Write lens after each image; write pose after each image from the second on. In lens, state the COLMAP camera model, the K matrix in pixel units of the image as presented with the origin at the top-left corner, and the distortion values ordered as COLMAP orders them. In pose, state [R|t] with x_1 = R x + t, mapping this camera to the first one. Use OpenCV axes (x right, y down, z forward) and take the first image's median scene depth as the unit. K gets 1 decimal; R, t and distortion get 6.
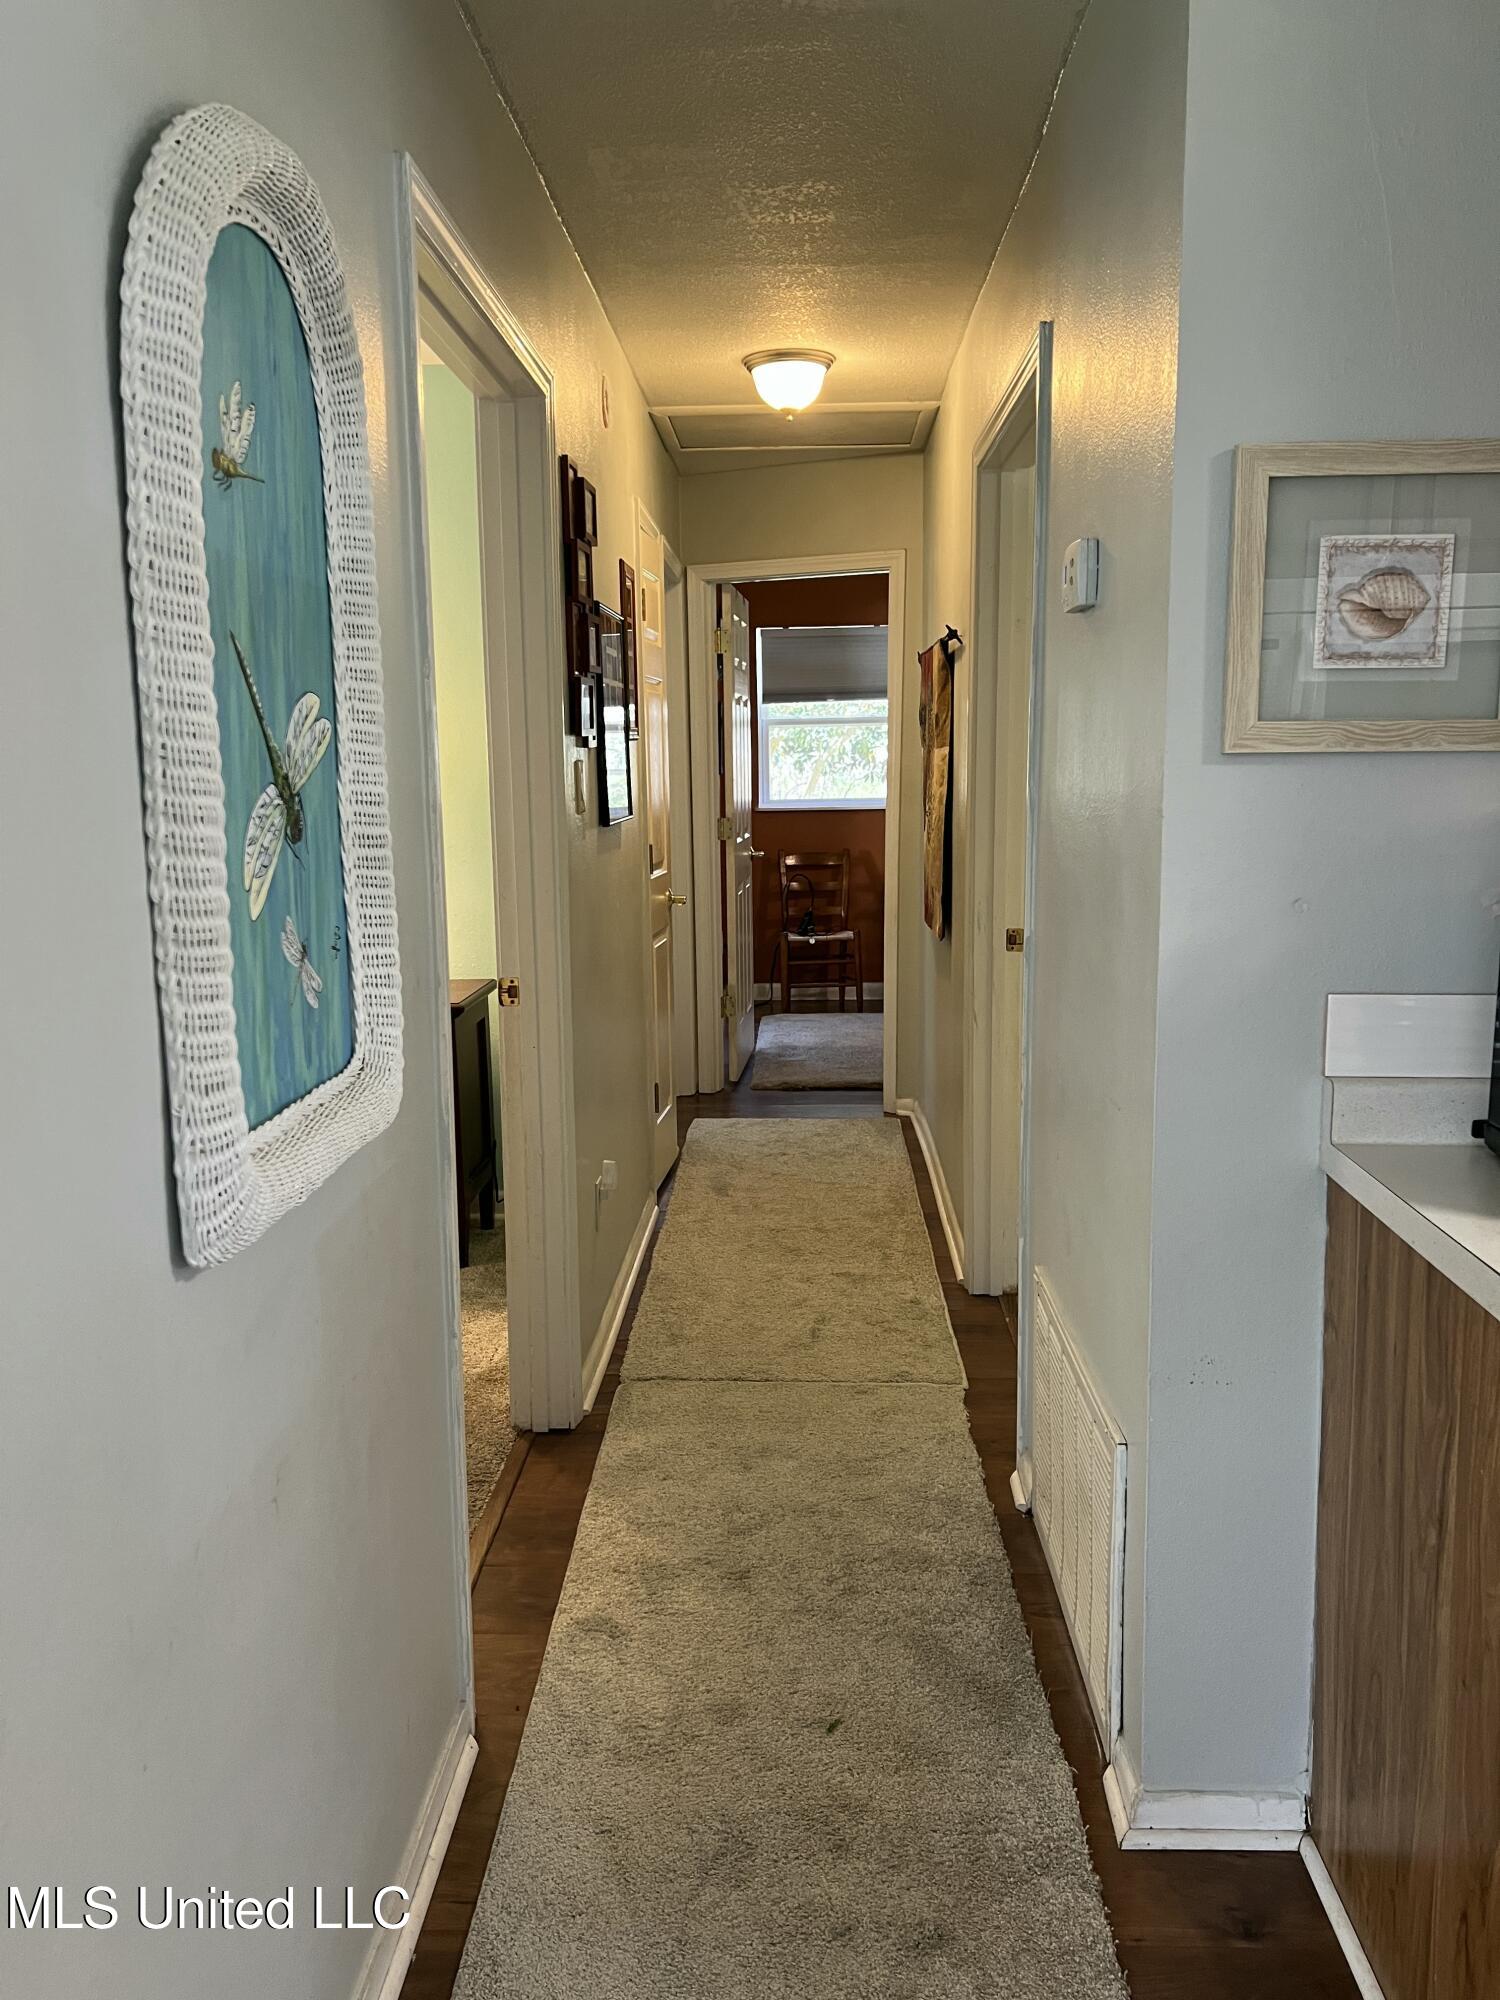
lens RADIAL K [[1514.6, 0, 744.6], [0, 1514.6, 998.6], [0, 0, 1]] dist [0.065320, -0.067994]
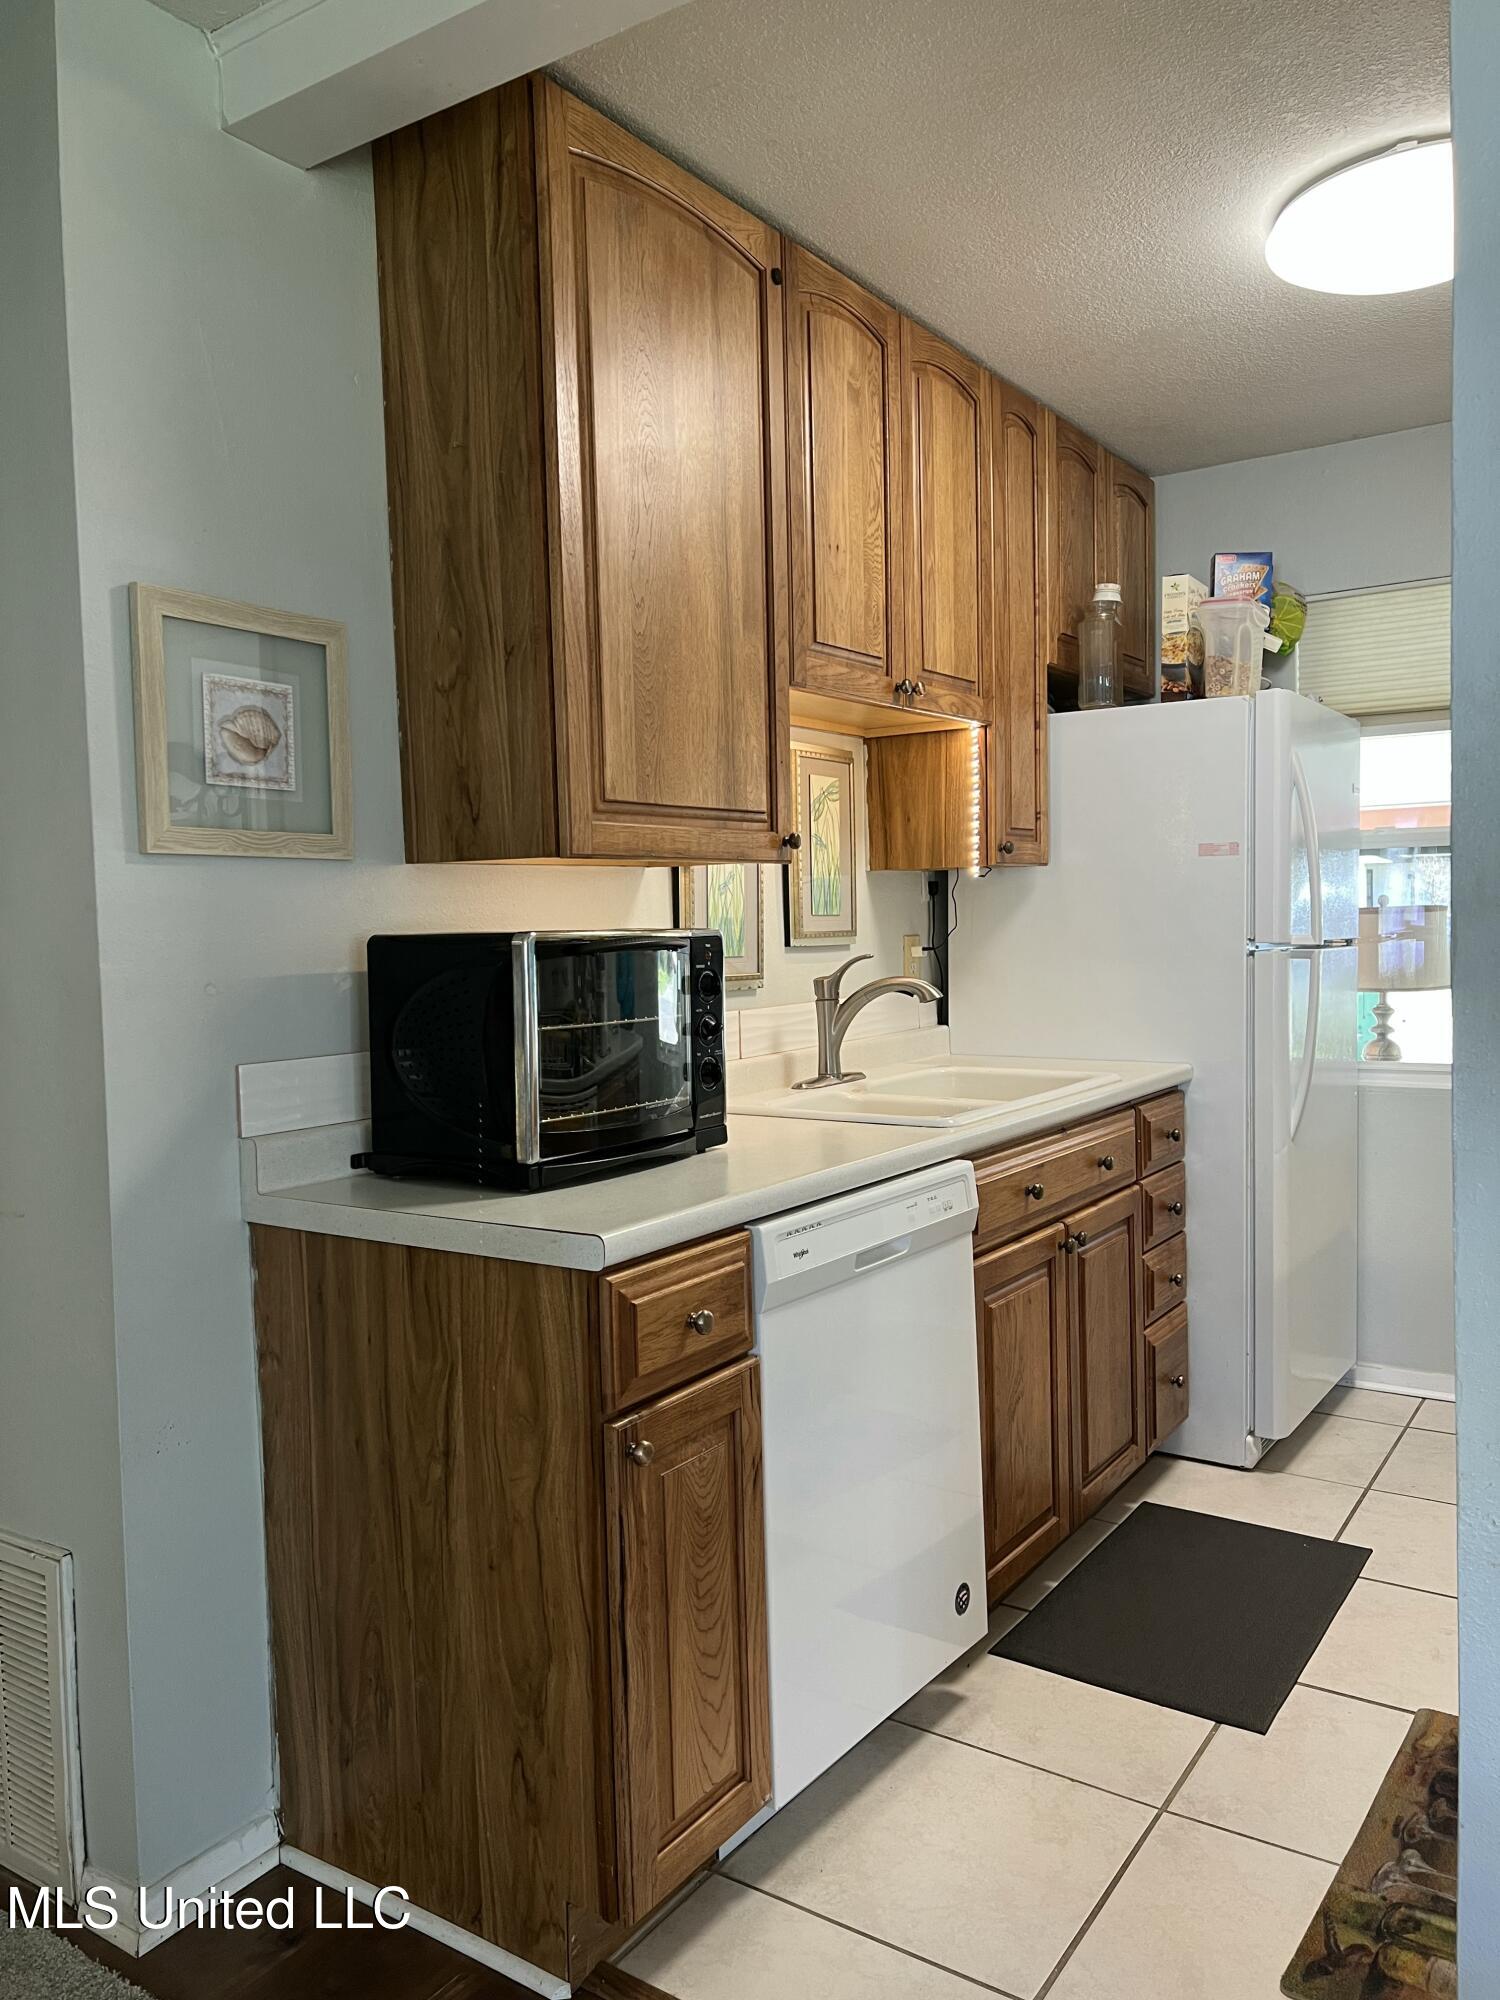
lens RADIAL K [[1514.6, 0, 746.2], [0, 1514.6, 1005.3], [0, 0, 1]] dist [0.065320, -0.067994]
pose [[0.518465, -0.050275, 0.853620, -0.416233], [0.156011, 0.987076, -0.036622, 0.056738], [-0.840747, 0.152161, 0.519608, 0.081354]]
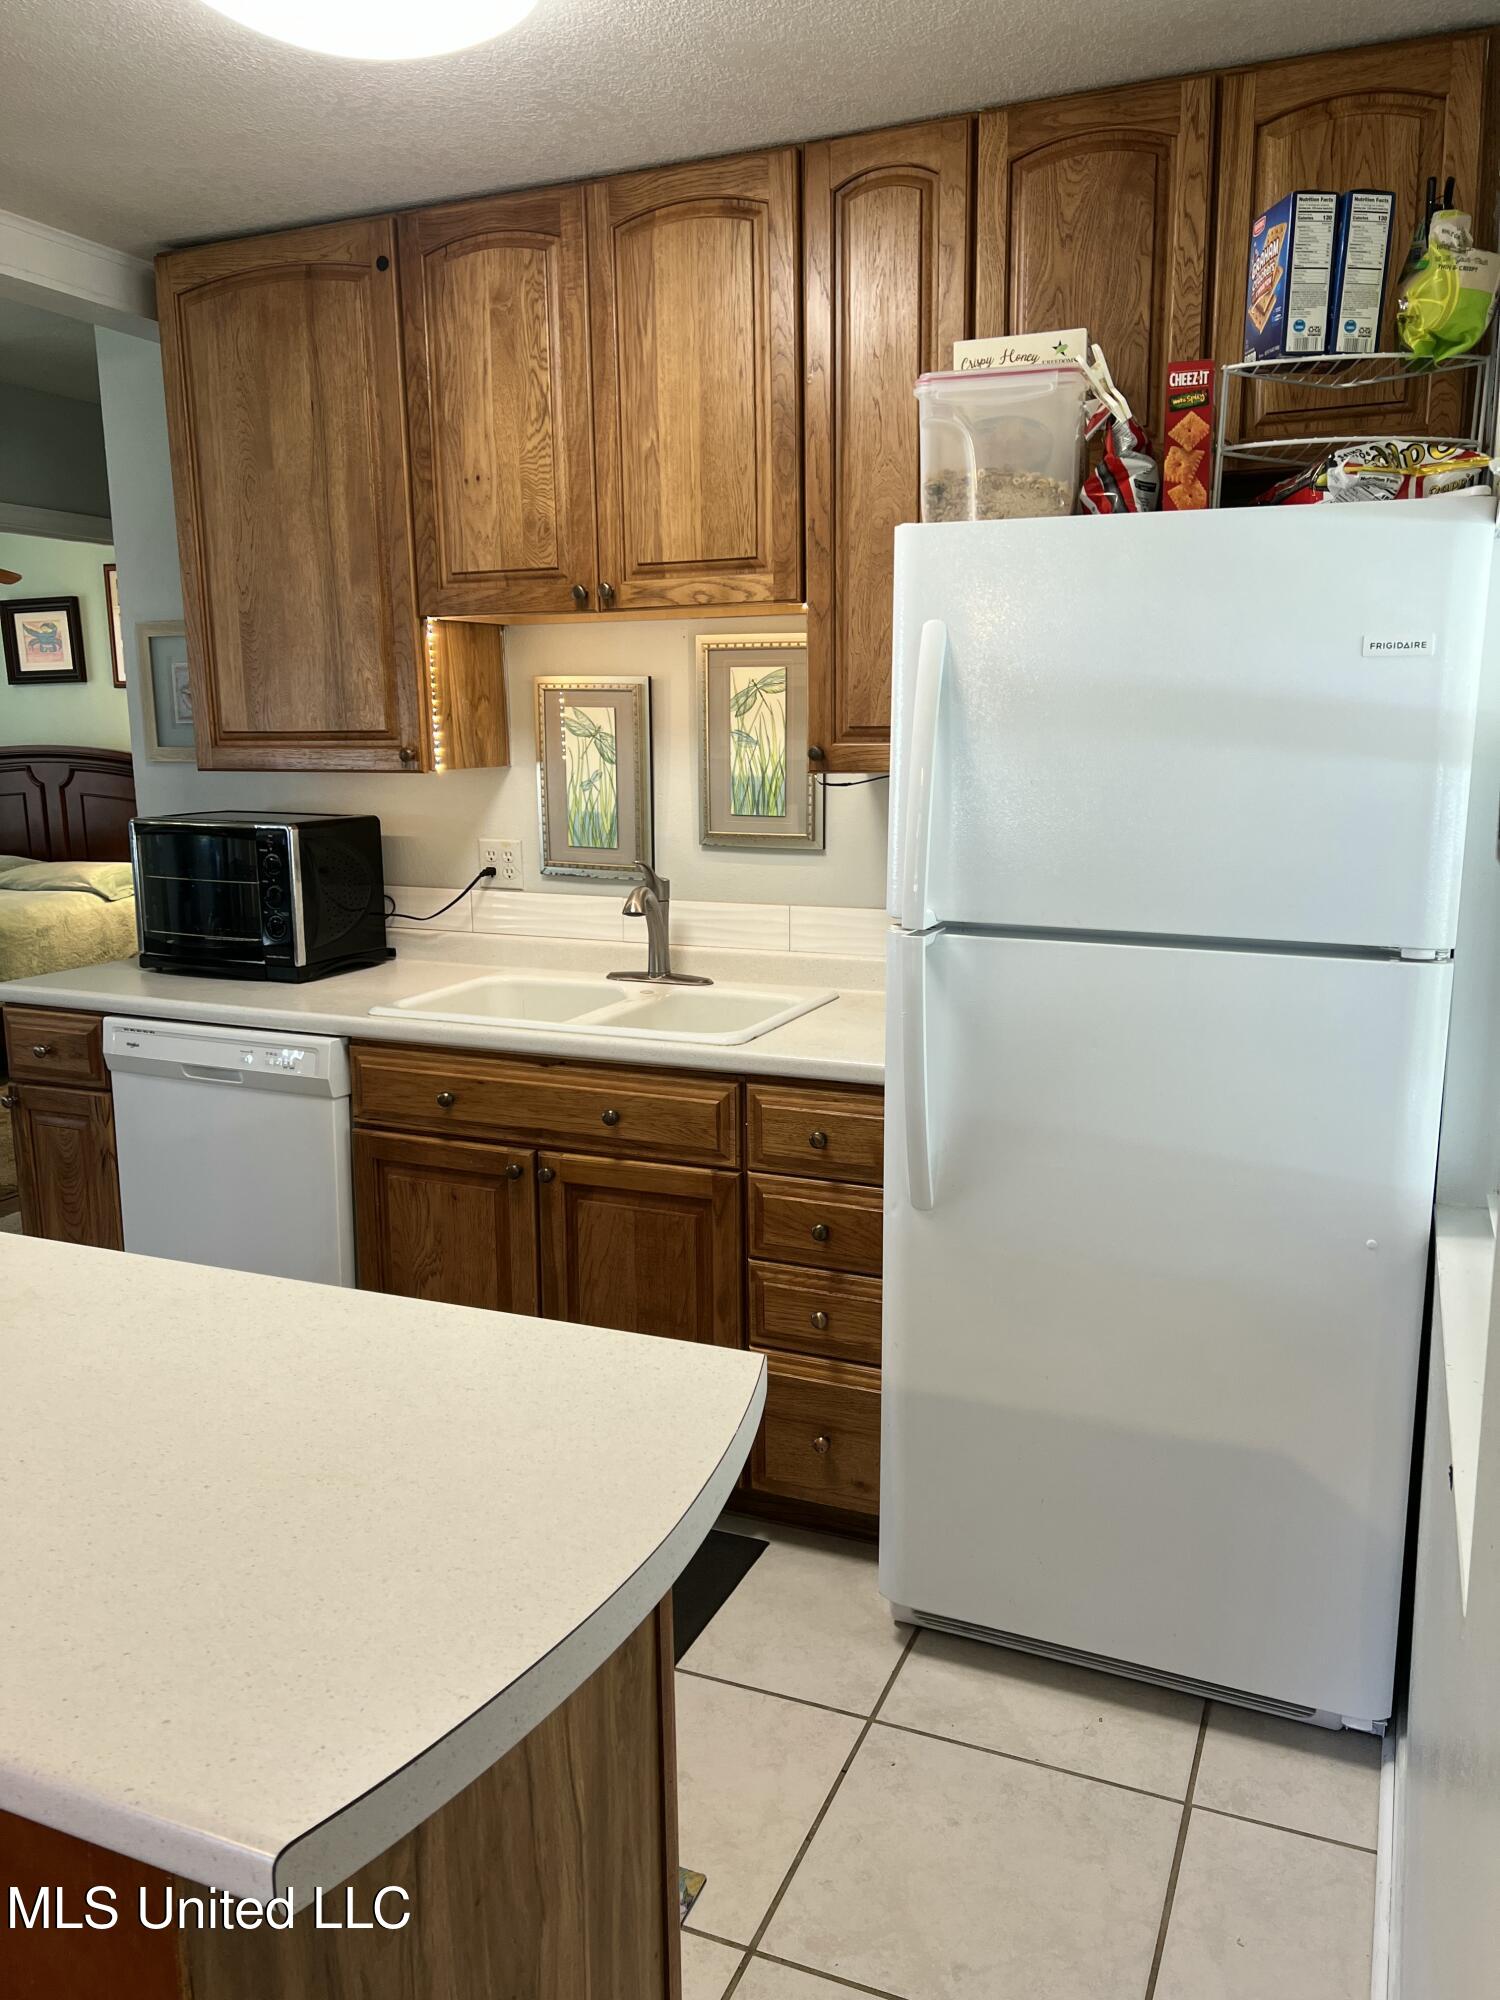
lens RADIAL K [[1514.6, 0, 742.6], [0, 1514.6, 1000.4], [0, 0, 1]] dist [0.065320, -0.067994]
pose [[0.933215, 0.071278, -0.352178, 1.962137], [-0.063022, 0.997403, 0.034870, 0.050387], [0.353749, -0.010346, 0.935283, -0.763540]]
